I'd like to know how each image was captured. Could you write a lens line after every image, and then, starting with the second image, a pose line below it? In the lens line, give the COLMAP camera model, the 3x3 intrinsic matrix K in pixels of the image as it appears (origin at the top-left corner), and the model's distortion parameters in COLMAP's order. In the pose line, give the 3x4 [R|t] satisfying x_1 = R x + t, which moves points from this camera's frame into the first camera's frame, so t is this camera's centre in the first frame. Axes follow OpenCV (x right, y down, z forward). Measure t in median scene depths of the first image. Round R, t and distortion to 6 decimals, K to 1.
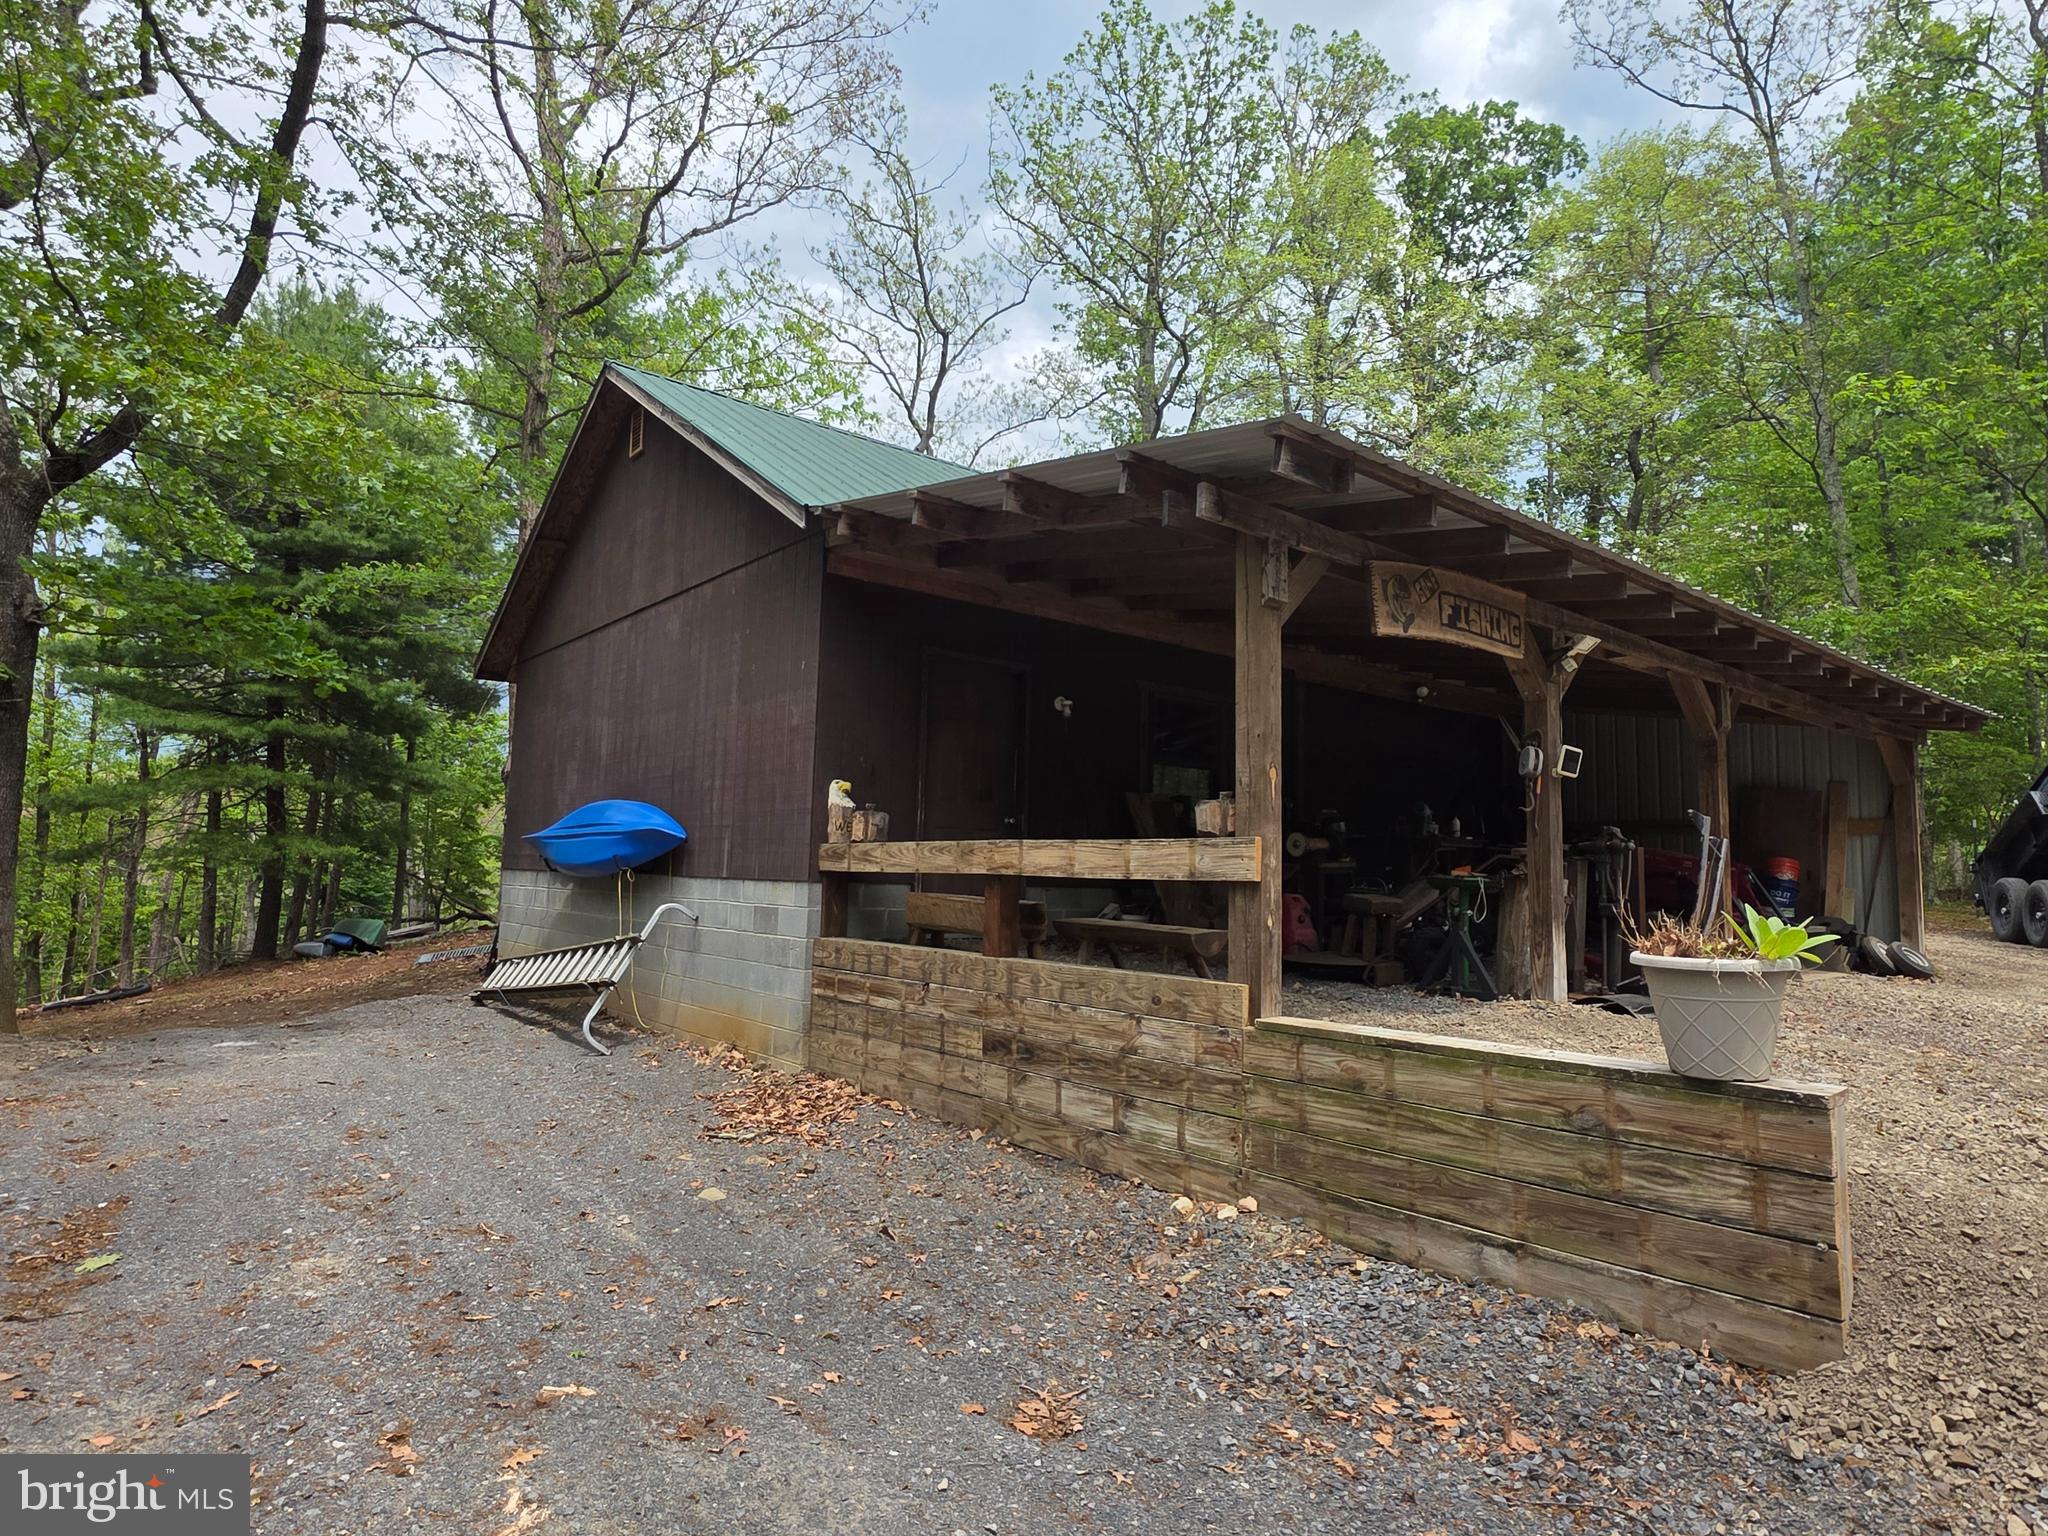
lens RADIAL K [[1171.7, 0, 1024.0], [0, 1171.7, 768.0], [0, 0, 1]] dist [0.002708, 0.001415]
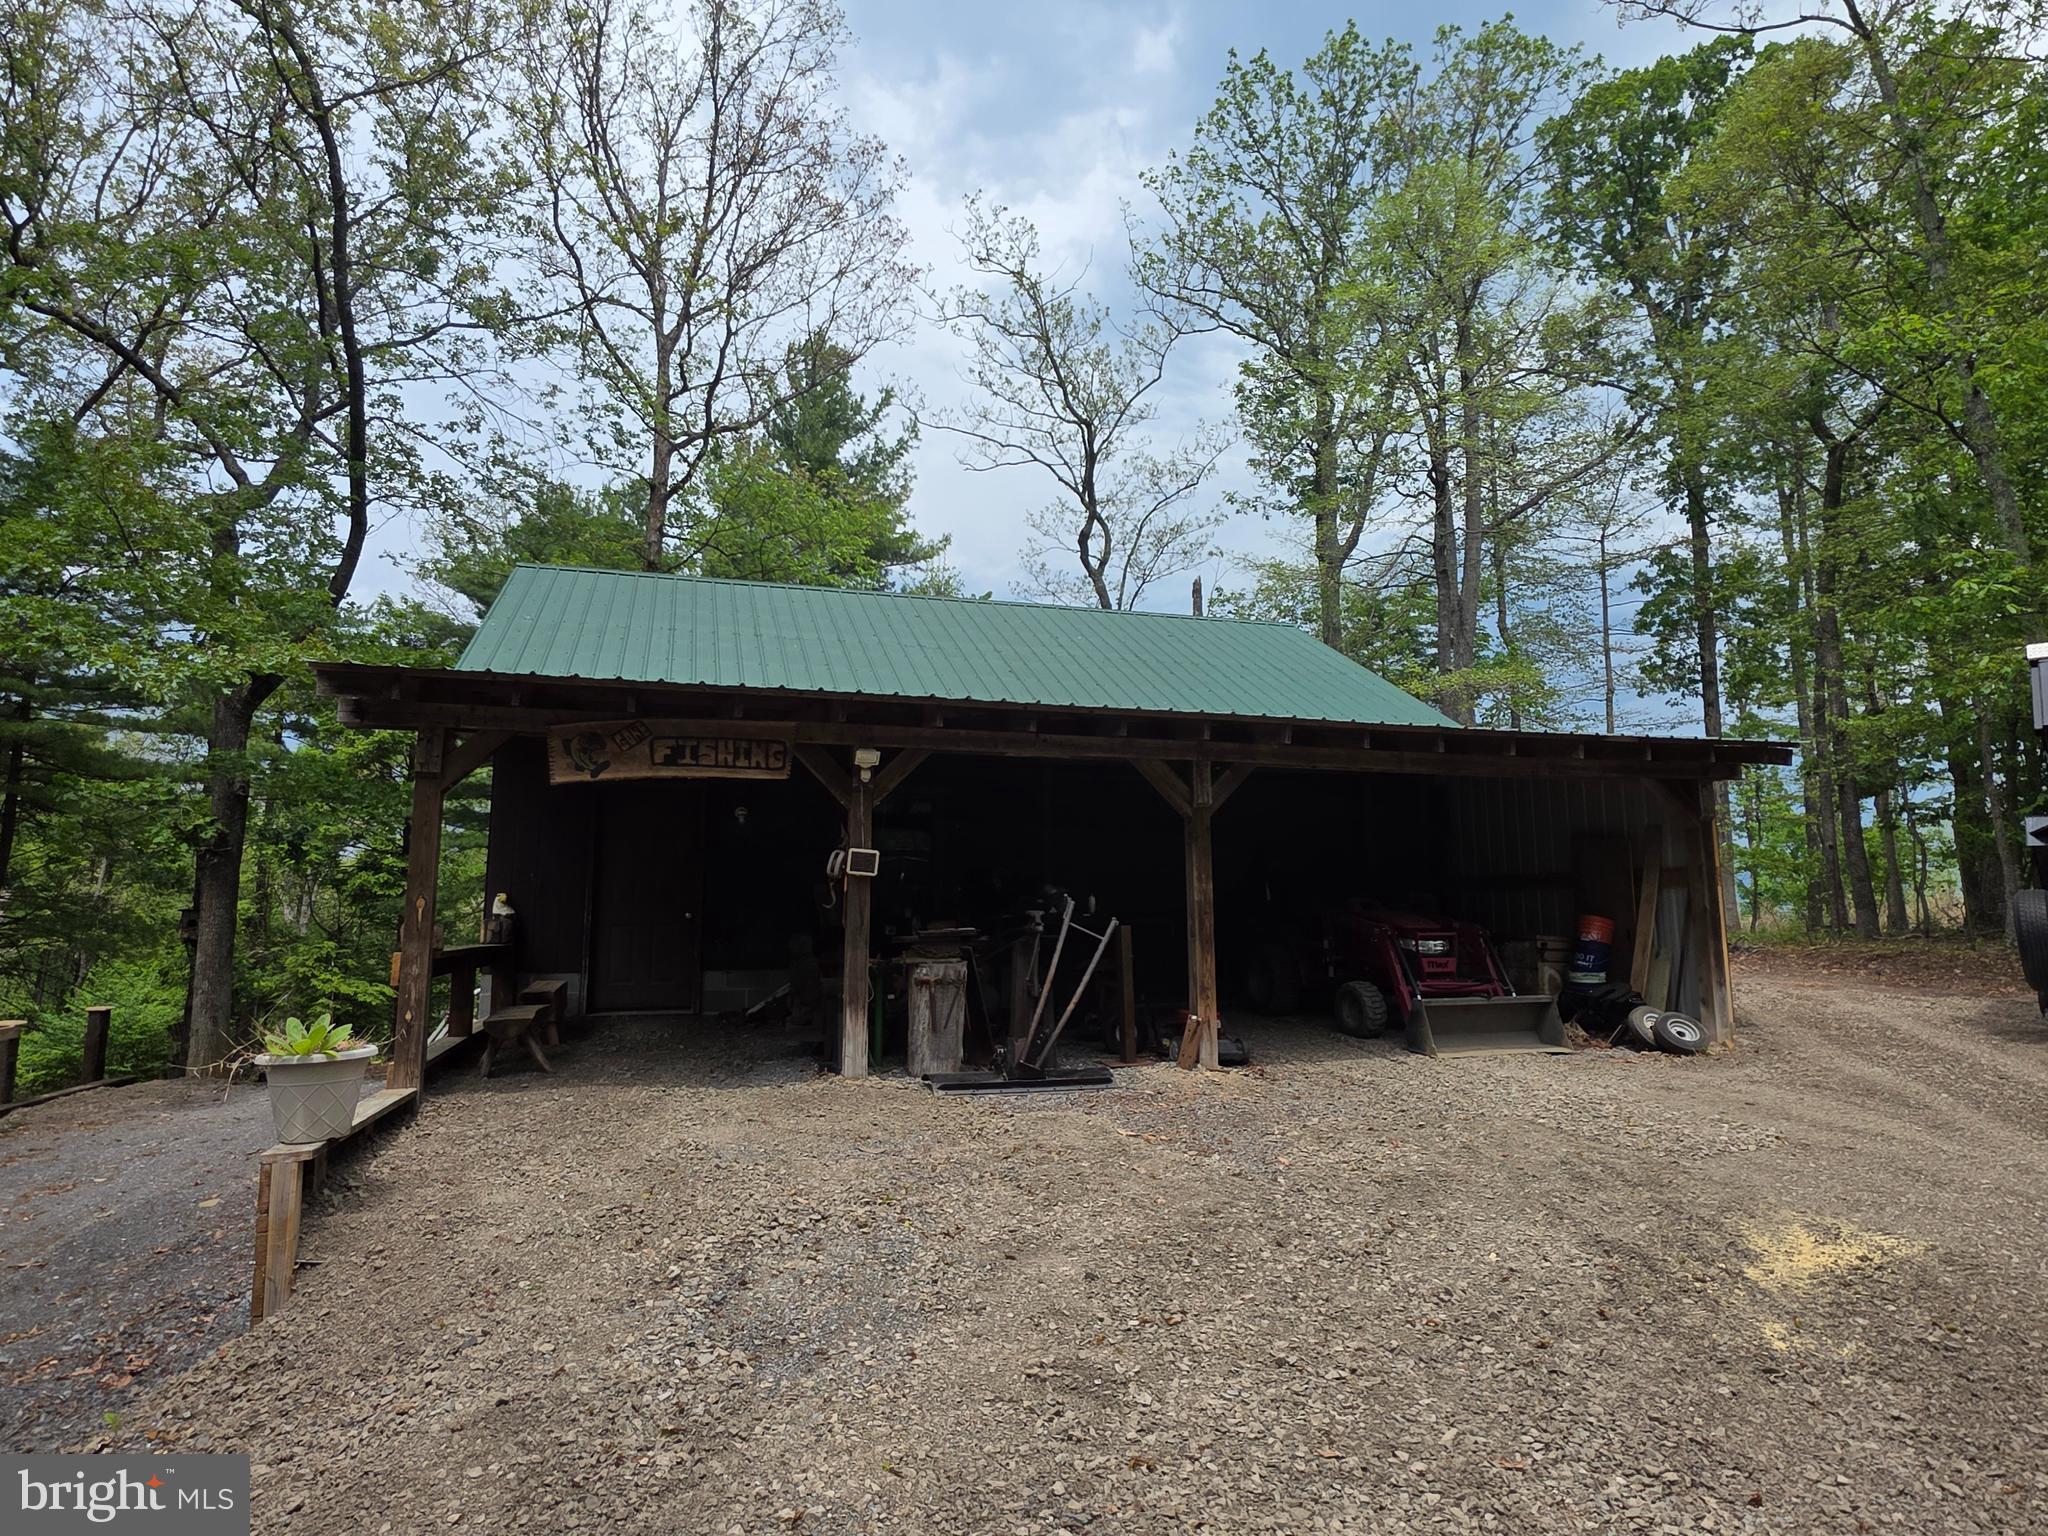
lens RADIAL K [[1171.7, 0, 1024.0], [0, 1171.7, 768.0], [0, 0, 1]] dist [0.002708, 0.001415]
pose [[0.923367, -0.077986, -0.375915, 0.864440], [0.062700, 0.996637, -0.052749, -0.022267], [0.378765, 0.025137, 0.925152, 0.013642]]
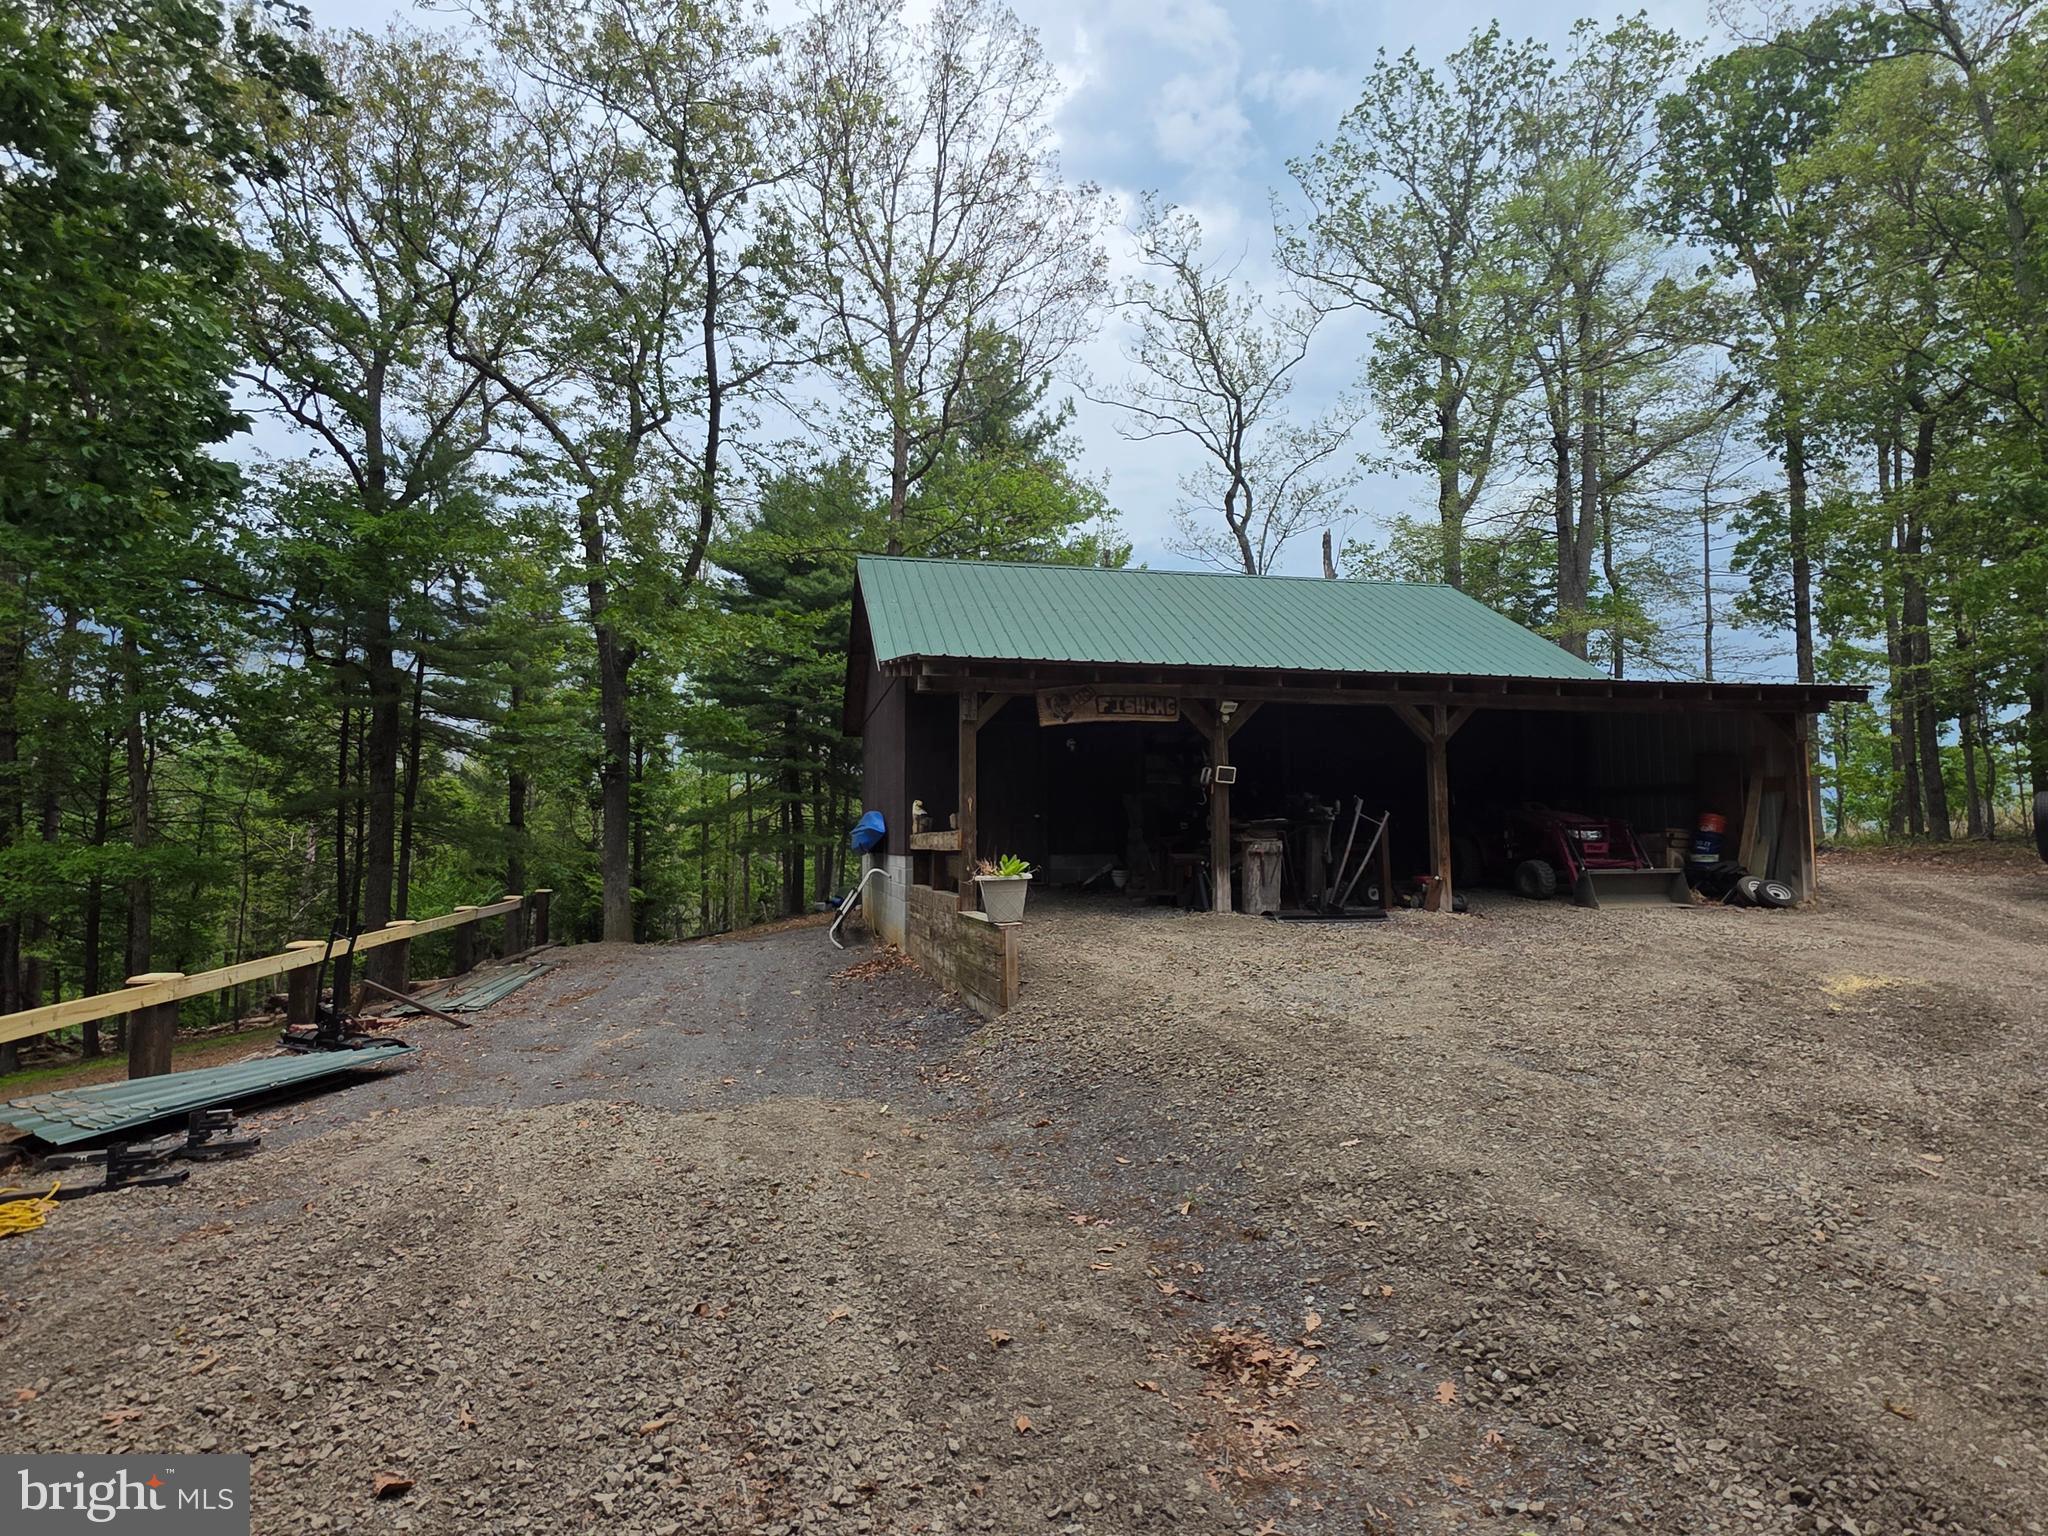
lens RADIAL K [[1121.5, 0, 1036.7], [0, 1121.5, 769.5], [0, 0, 1]] dist [0.017053, -0.002850]
pose [[0.897065, -0.060177, -0.437783, 0.783349], [0.070458, 0.997488, 0.007262, -0.037691], [0.436246, -0.037360, 0.899051, -0.509234]]
